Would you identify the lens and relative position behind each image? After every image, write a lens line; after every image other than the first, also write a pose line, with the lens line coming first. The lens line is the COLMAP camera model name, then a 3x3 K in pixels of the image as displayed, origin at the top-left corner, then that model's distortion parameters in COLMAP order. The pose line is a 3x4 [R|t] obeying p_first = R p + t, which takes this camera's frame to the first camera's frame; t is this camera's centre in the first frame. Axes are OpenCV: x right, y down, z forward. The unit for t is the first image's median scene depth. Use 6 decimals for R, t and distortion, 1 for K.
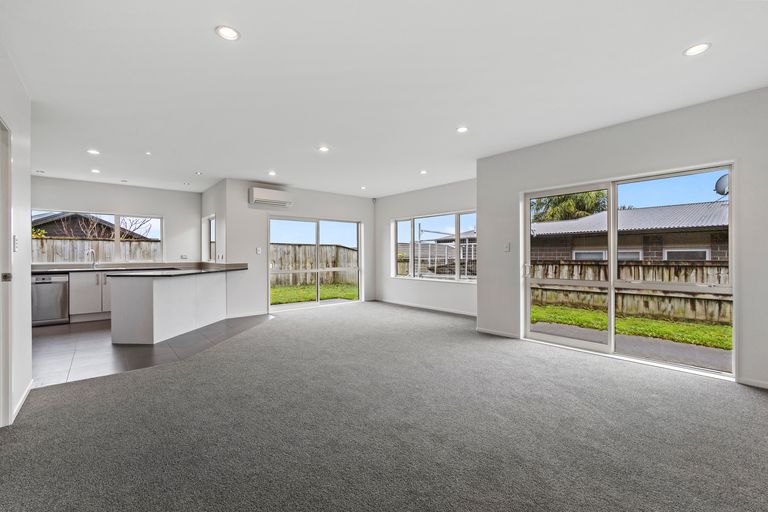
lens RADIAL K [[335.7, 0, 384.0], [0, 335.7, 256.0], [0, 0, 1]] dist [0.000945, 0.000203]
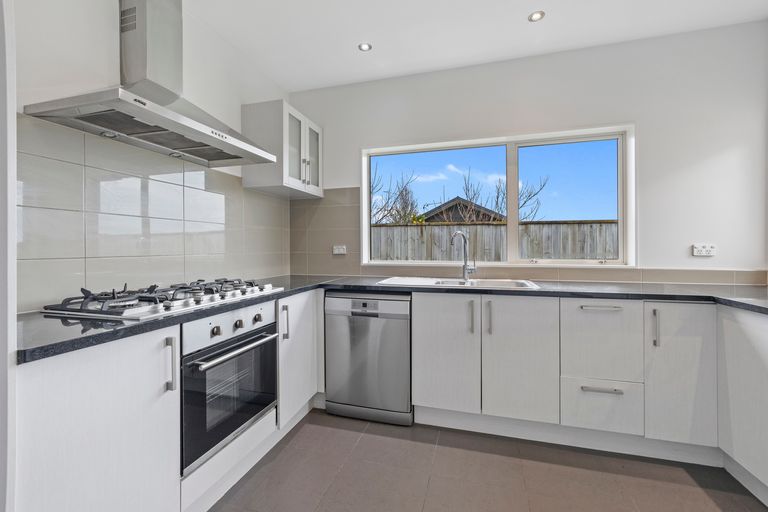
lens RADIAL K [[330.9, 0, 384.0], [0, 330.9, 256.0], [0, 0, 1]] dist [-0.000377, 0.000106]
pose [[0.557494, 0.023940, -0.829836, -0.493923], [-0.000782, 0.999599, 0.028312, -0.000568], [0.830181, -0.015135, 0.557289, 0.584850]]
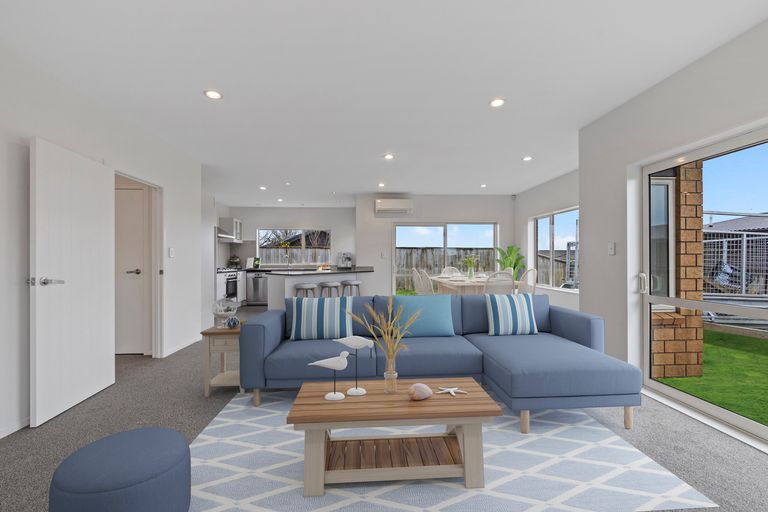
lens RADIAL K [[330.9, 0, 384.0], [0, 330.9, 256.0], [0, 0, 1]] dist [-0.000377, 0.000106]
pose [[0.803701, -0.005489, -0.595008, 0.242283], [-0.001291, 0.999939, -0.010968, -0.000210], [0.595032, 0.009583, 0.803645, 0.100009]]
